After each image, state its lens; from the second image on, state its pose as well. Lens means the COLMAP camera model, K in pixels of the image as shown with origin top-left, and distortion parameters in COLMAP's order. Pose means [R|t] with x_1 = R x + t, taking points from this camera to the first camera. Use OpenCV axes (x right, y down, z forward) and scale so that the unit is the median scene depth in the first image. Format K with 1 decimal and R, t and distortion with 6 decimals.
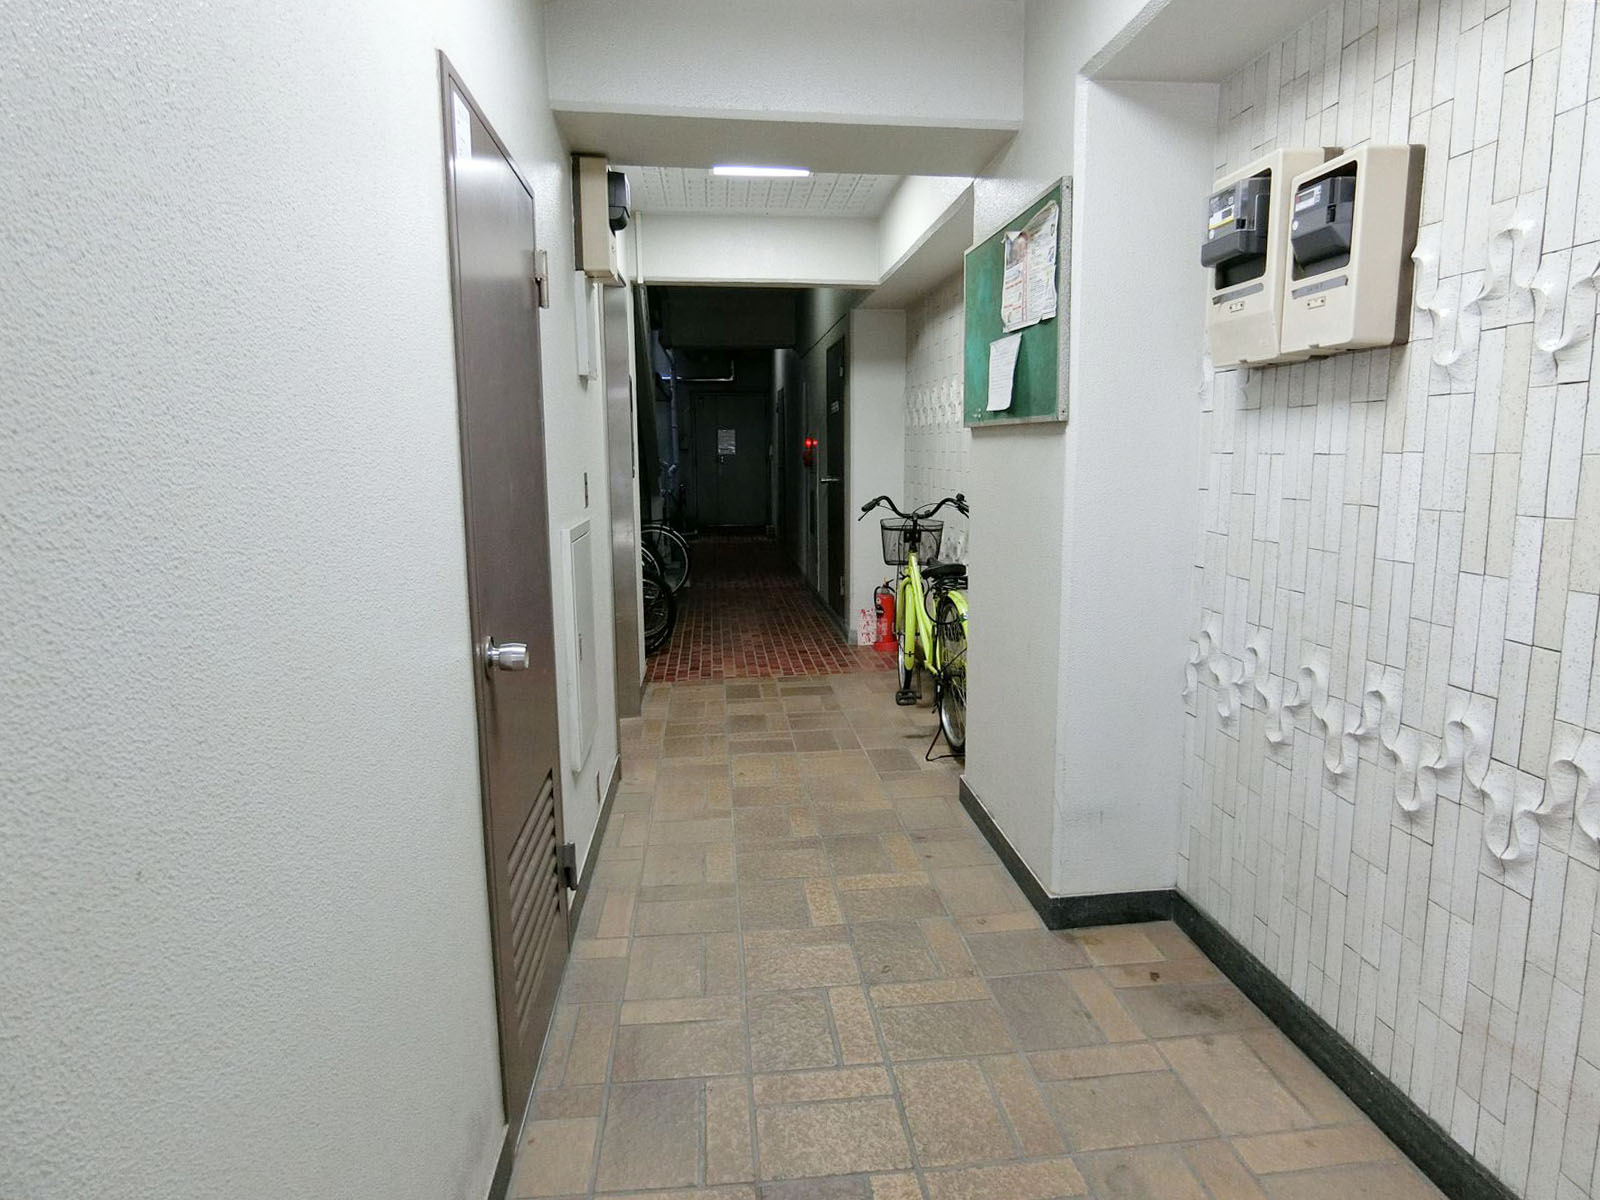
lens RADIAL K [[928.9, 0, 800.0], [0, 928.9, 600.0], [0, 0, 1]] dist [-0.002184, -0.000500]
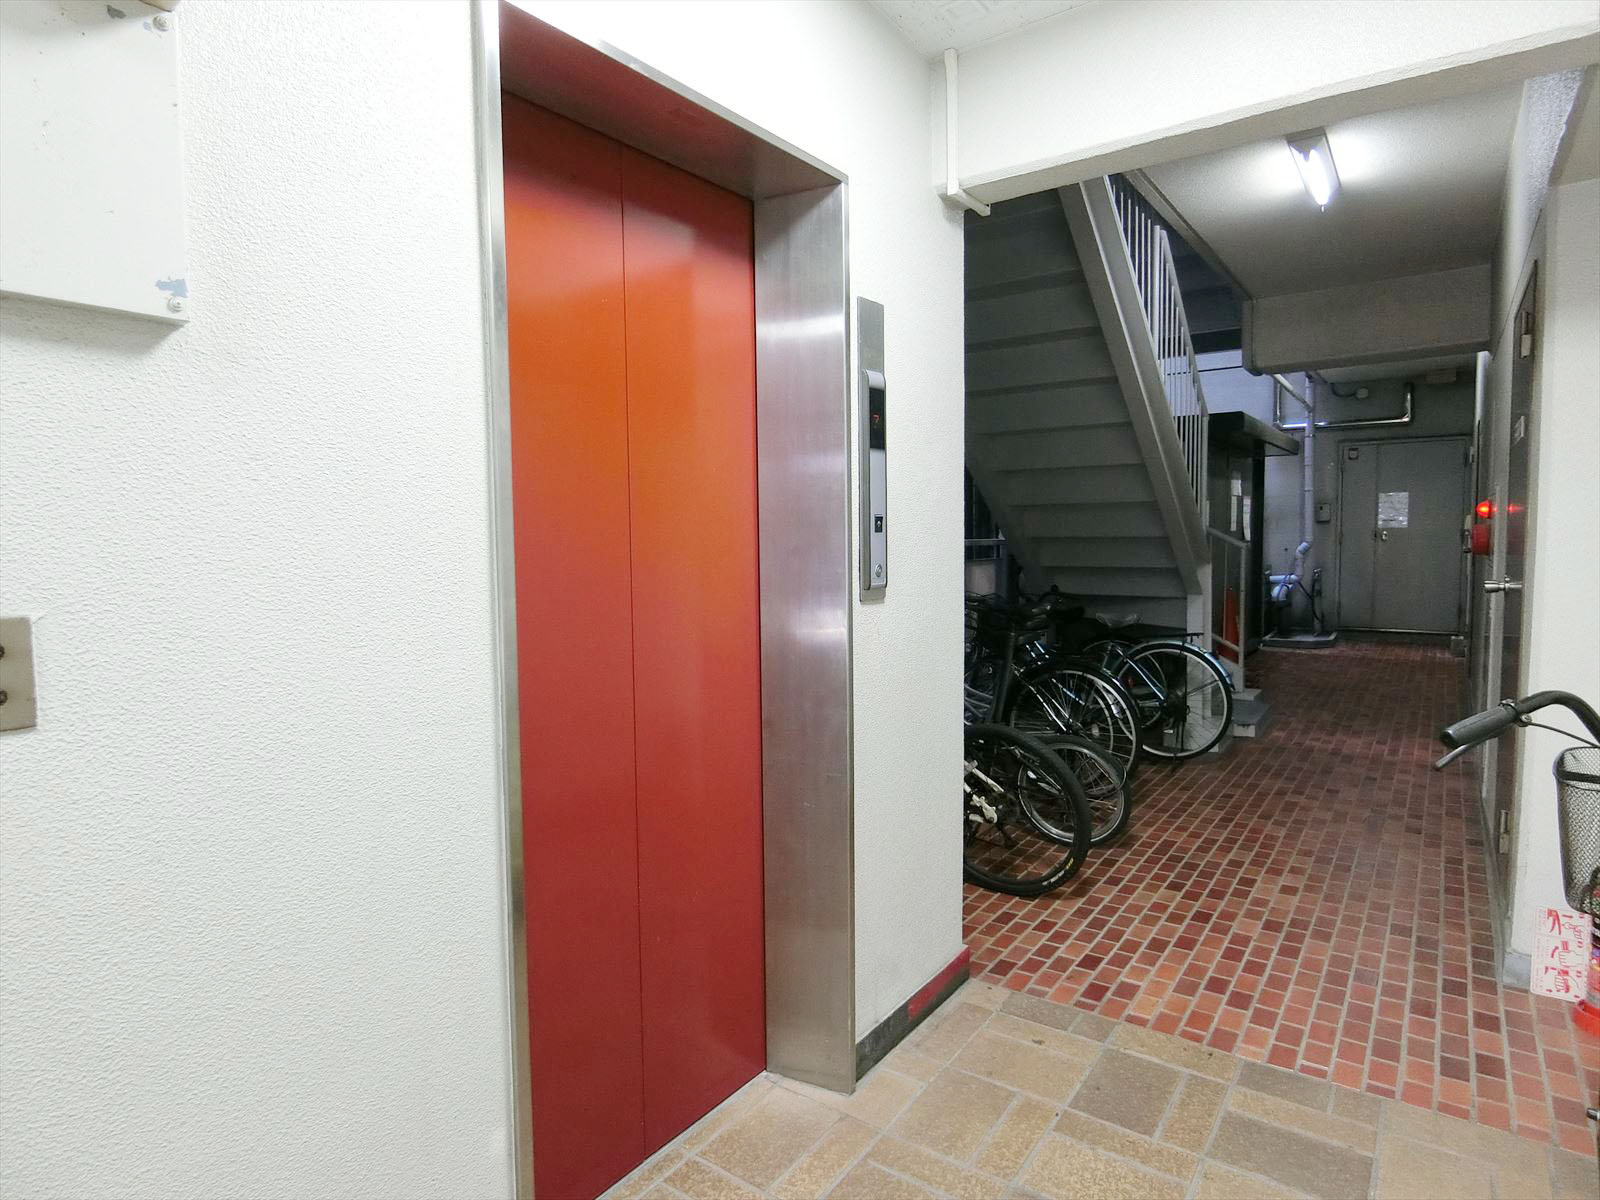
lens RADIAL K [[928.9, 0, 800.0], [0, 928.9, 600.0], [0, 0, 1]] dist [-0.002184, -0.000500]
pose [[0.763721, 0.044330, -0.644023, 0.031731], [-0.093465, 0.994721, -0.042366, -0.033852], [0.638745, 0.092550, 0.763832, 0.202725]]
